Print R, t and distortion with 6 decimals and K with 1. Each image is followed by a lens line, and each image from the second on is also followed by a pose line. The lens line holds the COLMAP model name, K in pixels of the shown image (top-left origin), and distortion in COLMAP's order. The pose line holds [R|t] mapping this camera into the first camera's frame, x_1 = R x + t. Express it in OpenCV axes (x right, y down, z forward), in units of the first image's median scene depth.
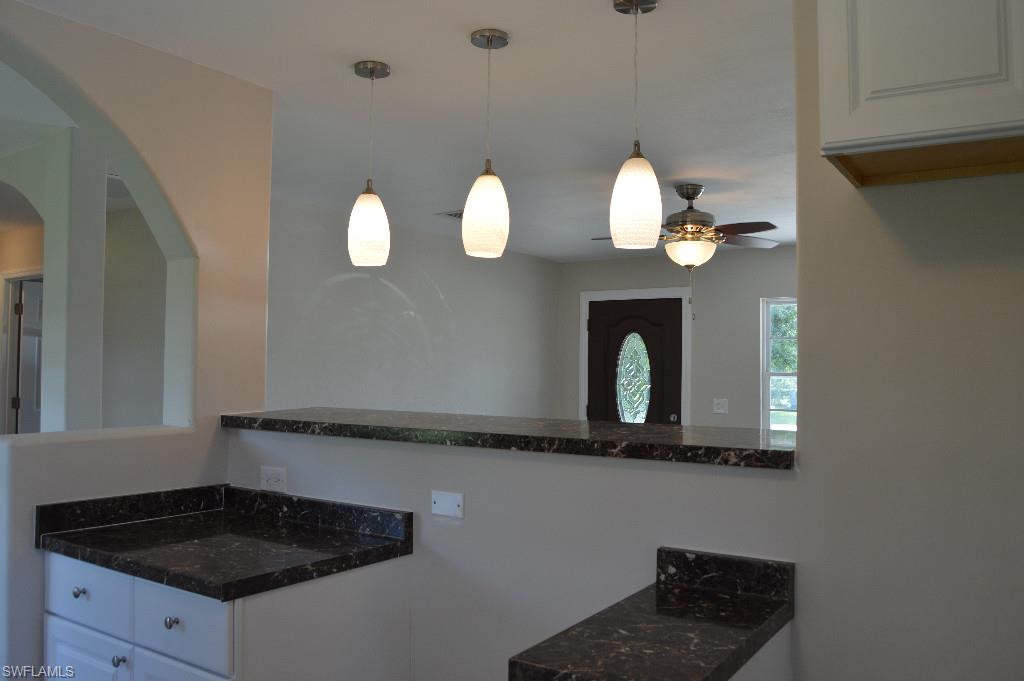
lens RADIAL K [[812.2, 0, 512.0], [0, 812.2, 340.5], [0, 0, 1]] dist [-0.090636, 0.032564]
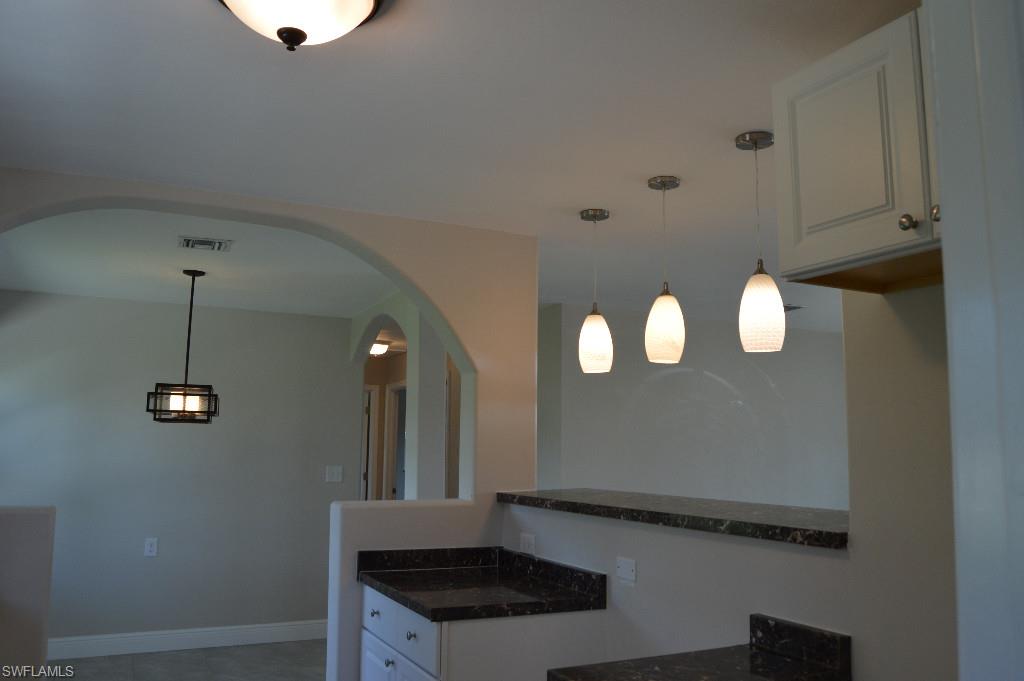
lens RADIAL K [[814.1, 0, 512.0], [0, 814.1, 340.5], [0, 0, 1]] dist [-0.083020, 0.012566]
pose [[0.861177, -0.066173, -0.503980, 0.413070], [0.013299, 0.994084, -0.107799, -0.010923], [0.508132, 0.086132, 0.856962, -0.161144]]
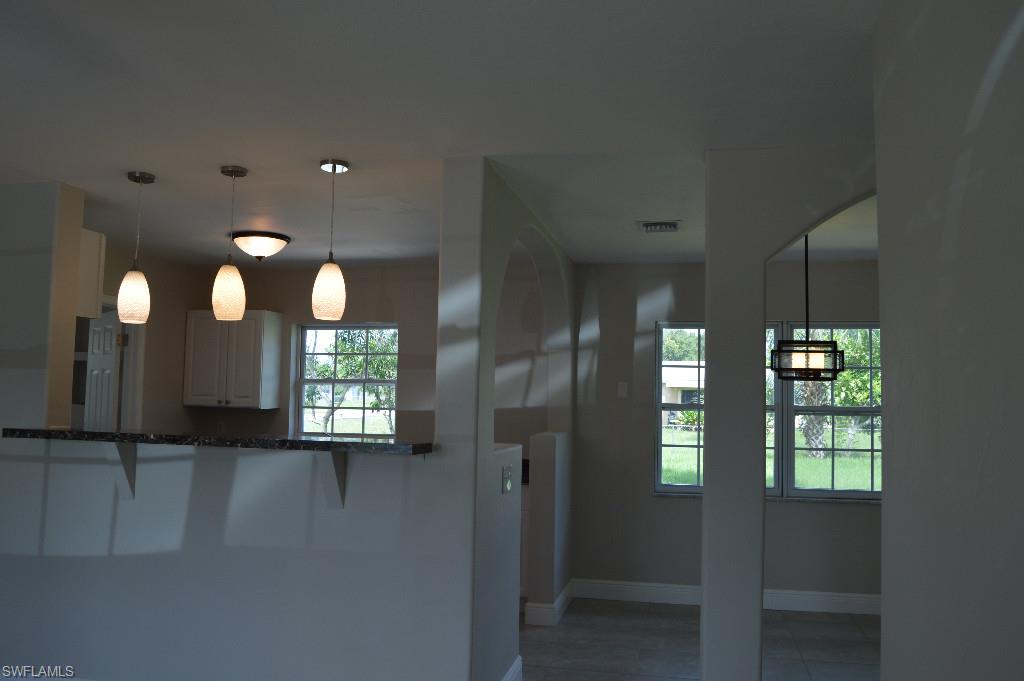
lens RADIAL K [[814.1, 0, 512.0], [0, 814.1, 340.5], [0, 0, 1]] dist [-0.083020, 0.012566]
pose [[-0.936227, -0.042896, -0.348767, -0.012990], [-0.008145, 0.994904, -0.100502, 0.062094], [0.351300, -0.091252, -0.931805, 2.726713]]
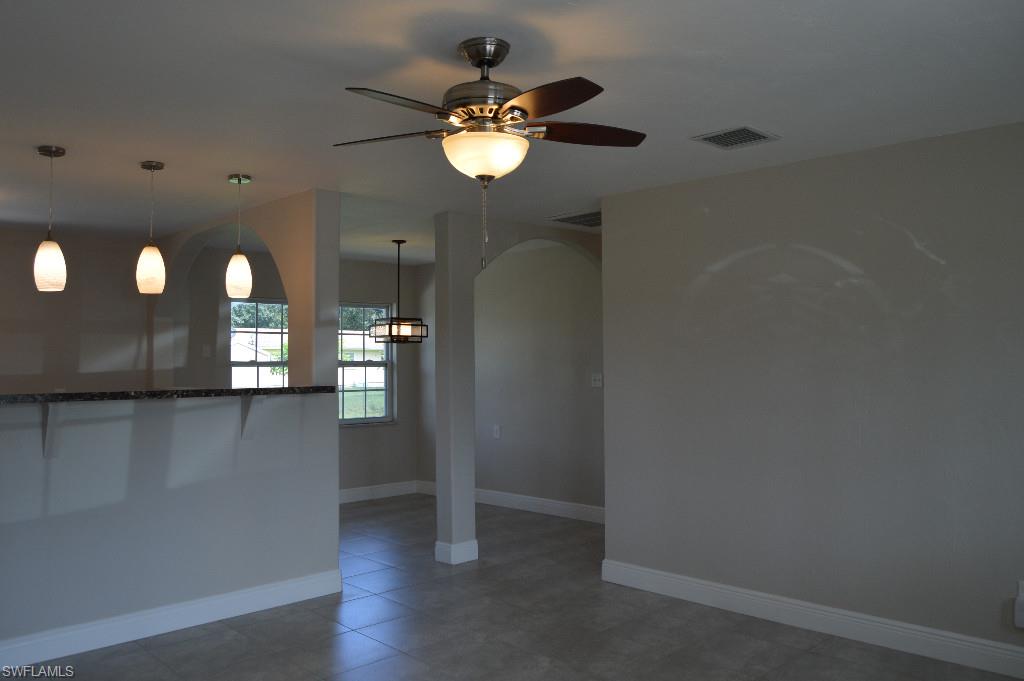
lens RADIAL K [[814.1, 0, 512.0], [0, 814.1, 340.5], [0, 0, 1]] dist [-0.083020, 0.012566]
pose [[-0.218284, -0.025548, -0.975551, 1.567996], [0.044861, 0.998338, -0.036183, 0.080432], [0.974854, -0.051663, -0.216775, 2.267524]]
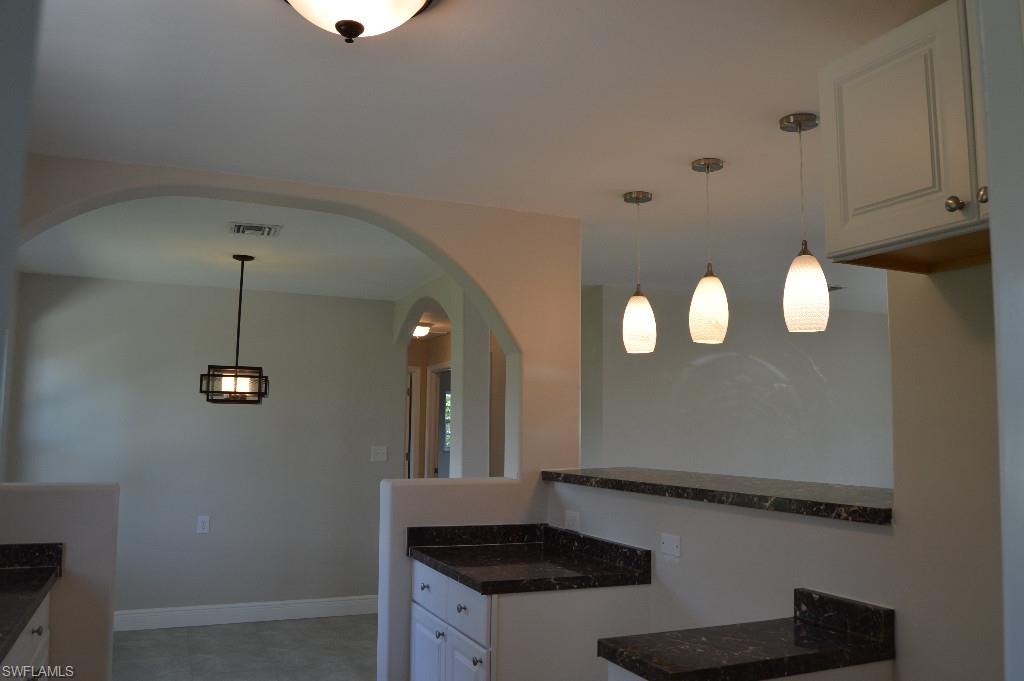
lens RADIAL K [[812.2, 0, 512.0], [0, 812.2, 340.5], [0, 0, 1]] dist [-0.090636, 0.032564]
pose [[0.837188, -0.058186, -0.543810, 0.412736], [0.013261, 0.996192, -0.086173, -0.007511], [0.546754, 0.064932, 0.834772, -0.190492]]
